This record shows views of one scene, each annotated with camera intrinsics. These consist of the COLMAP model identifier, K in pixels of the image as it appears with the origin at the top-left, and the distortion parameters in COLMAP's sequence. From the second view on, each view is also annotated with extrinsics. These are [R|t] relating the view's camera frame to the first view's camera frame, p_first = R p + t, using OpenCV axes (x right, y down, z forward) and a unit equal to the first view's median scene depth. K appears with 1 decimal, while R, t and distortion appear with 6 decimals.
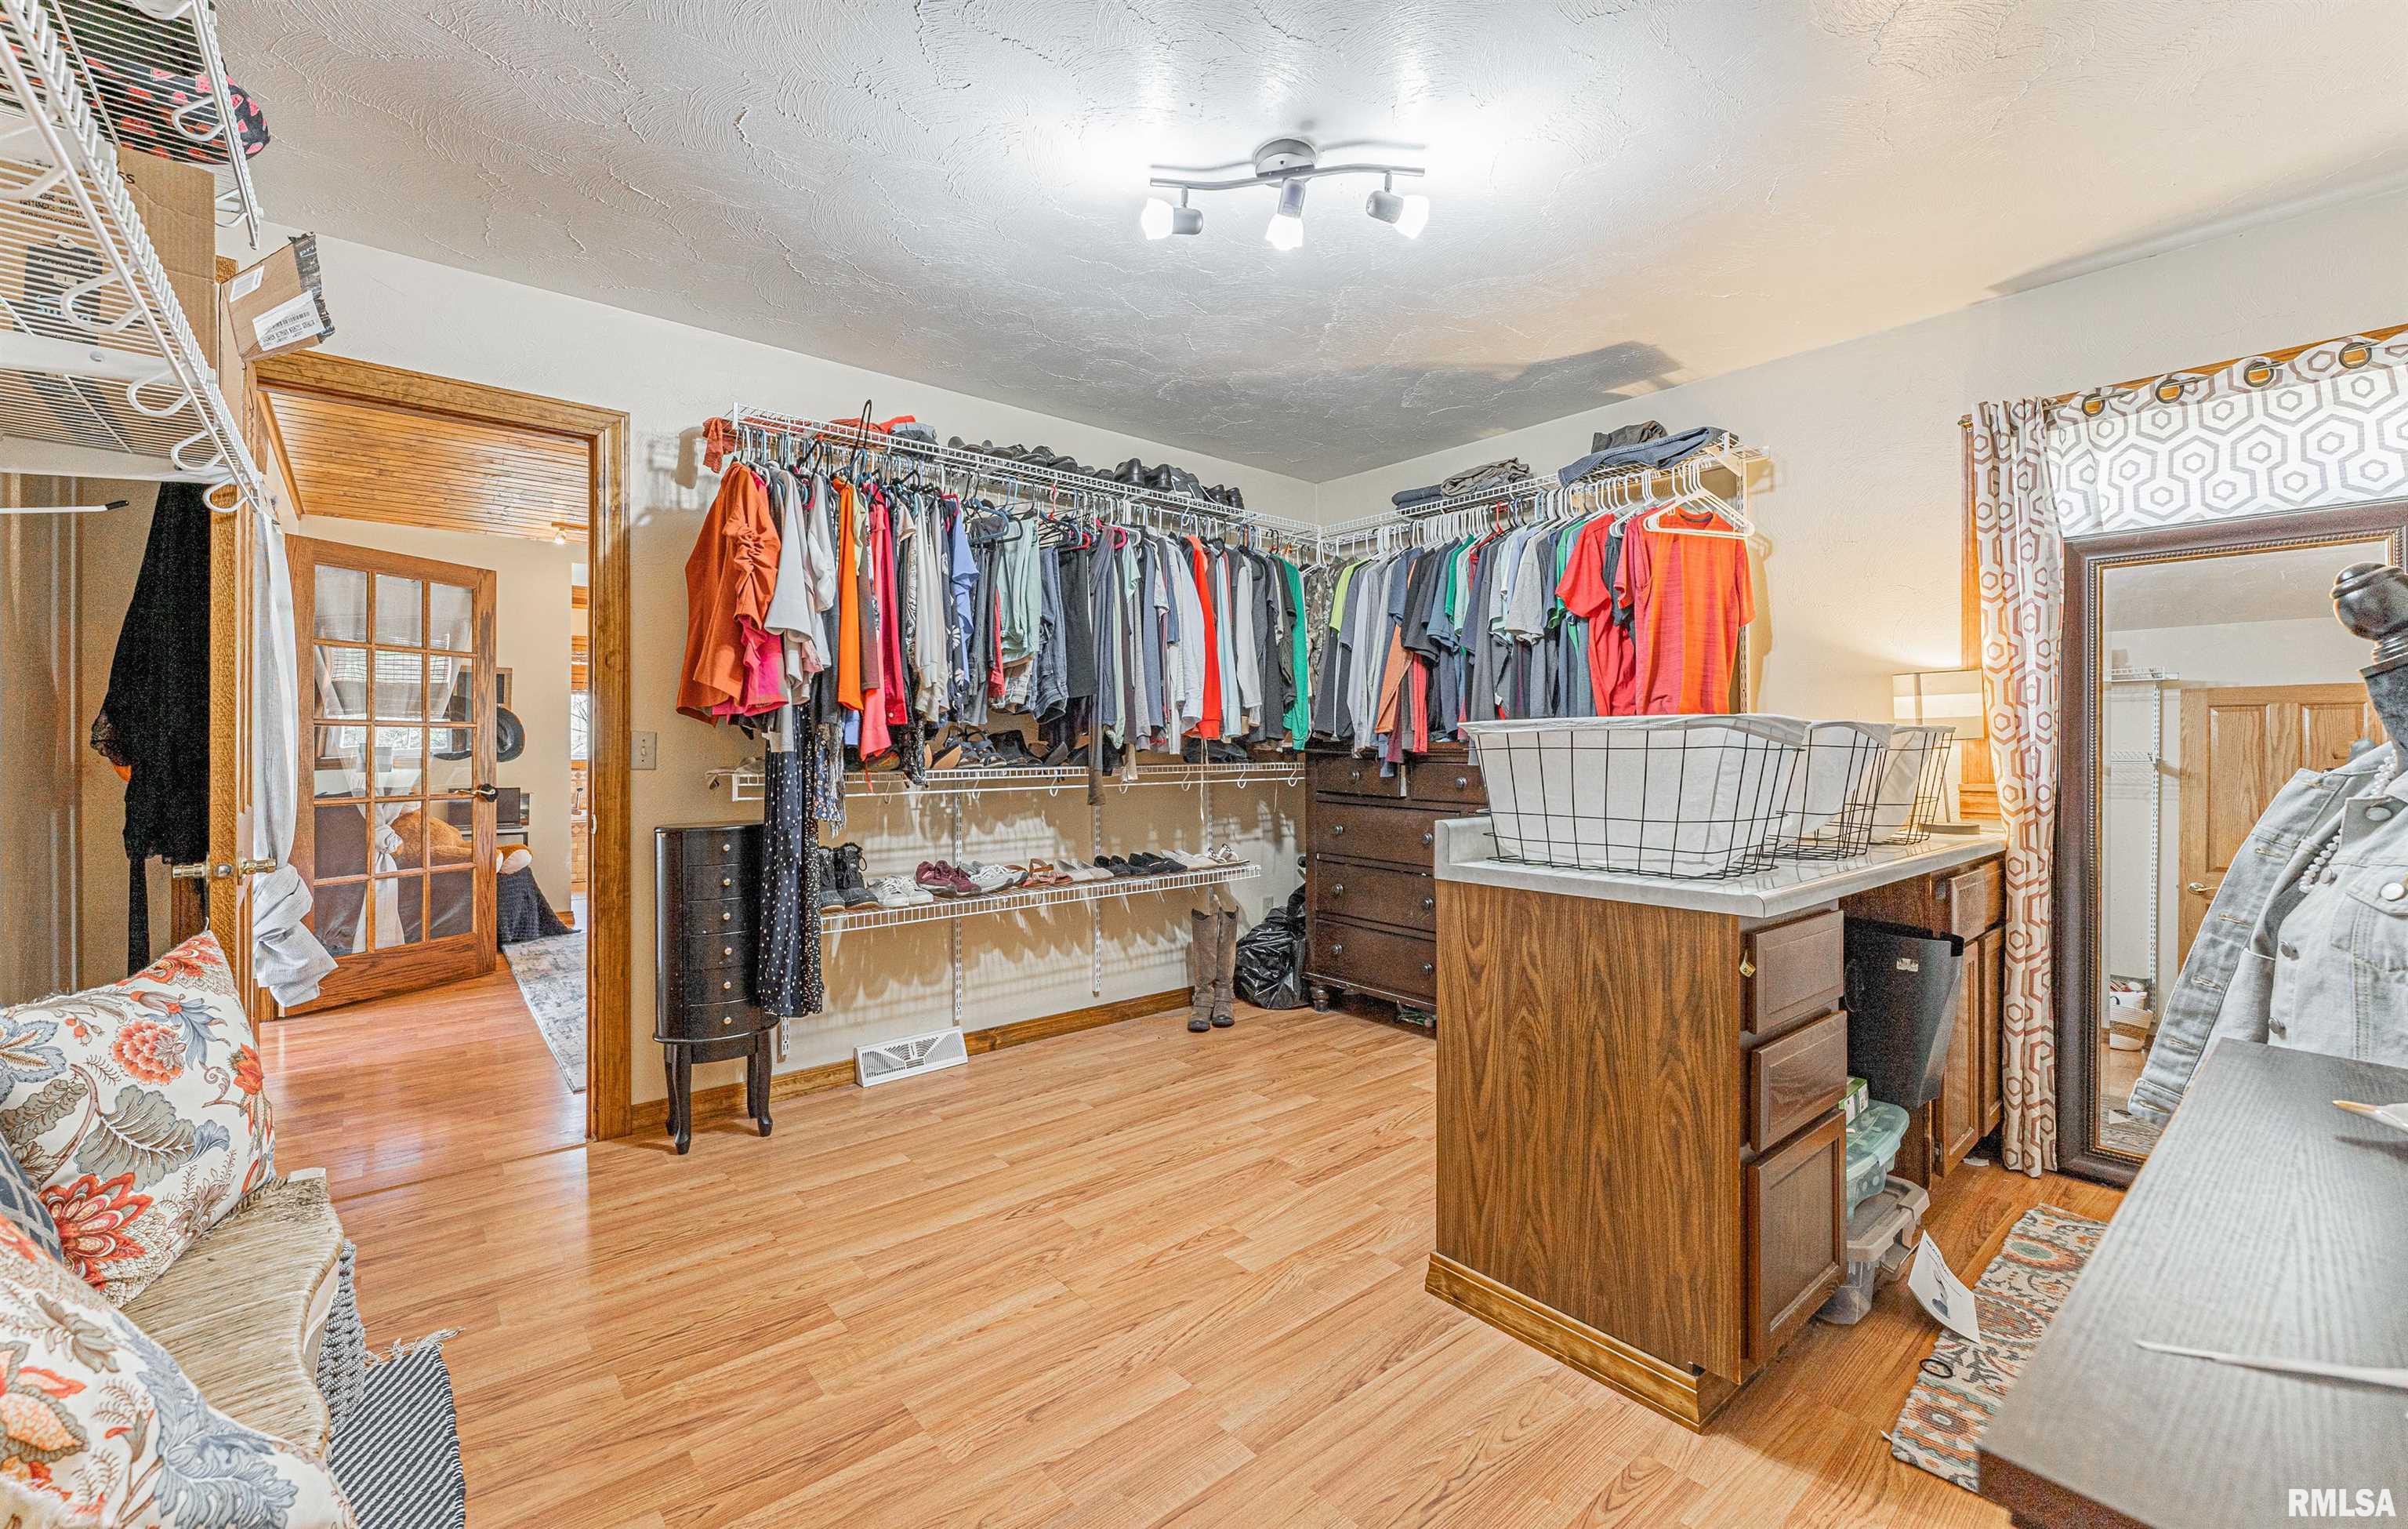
lens RADIAL K [[989.6, 0, 1204.0], [0, 989.6, 764.5], [0, 0, 1]] dist [-0.000469, -0.000014]
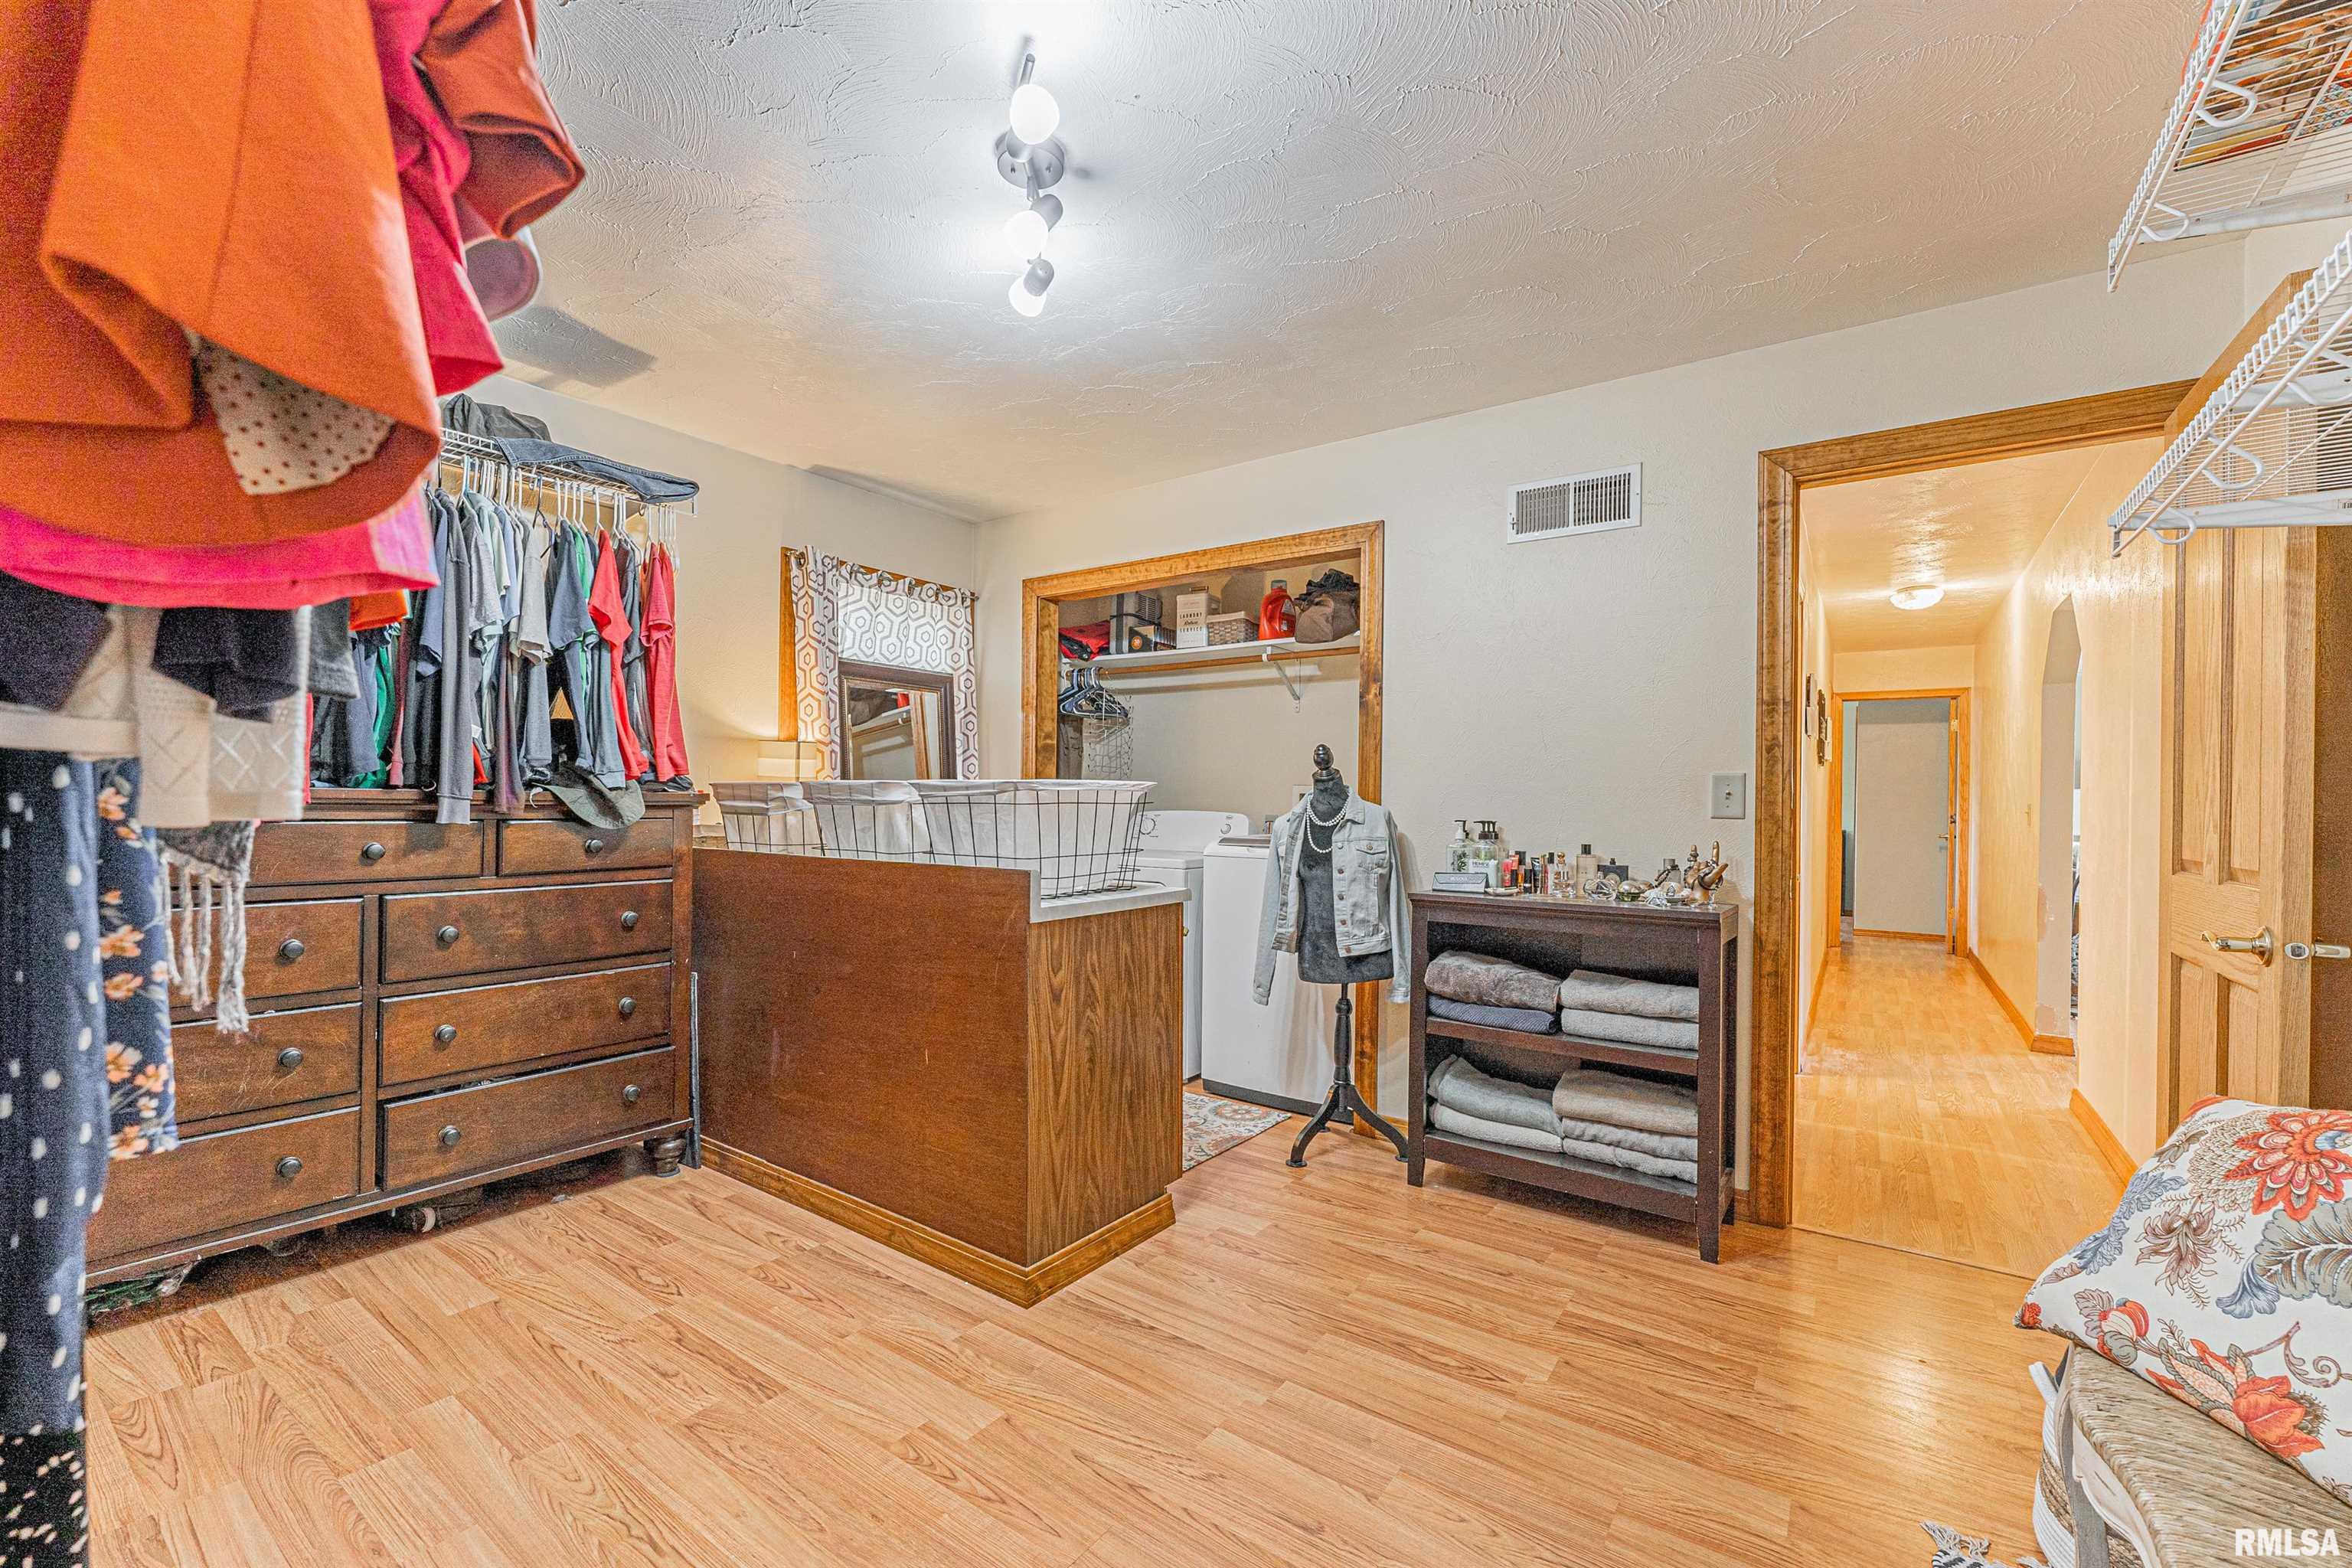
lens RADIAL K [[970.7, 0, 1177.2], [0, 970.7, 794.3], [0, 0, 1]] dist [-0.000232, -0.000204]
pose [[-0.245793, 0.000461, 0.969322, -0.871435], [0.004778, 0.999988, 0.000736, -0.028387], [-0.969311, 0.004813, -0.245792, 1.142832]]
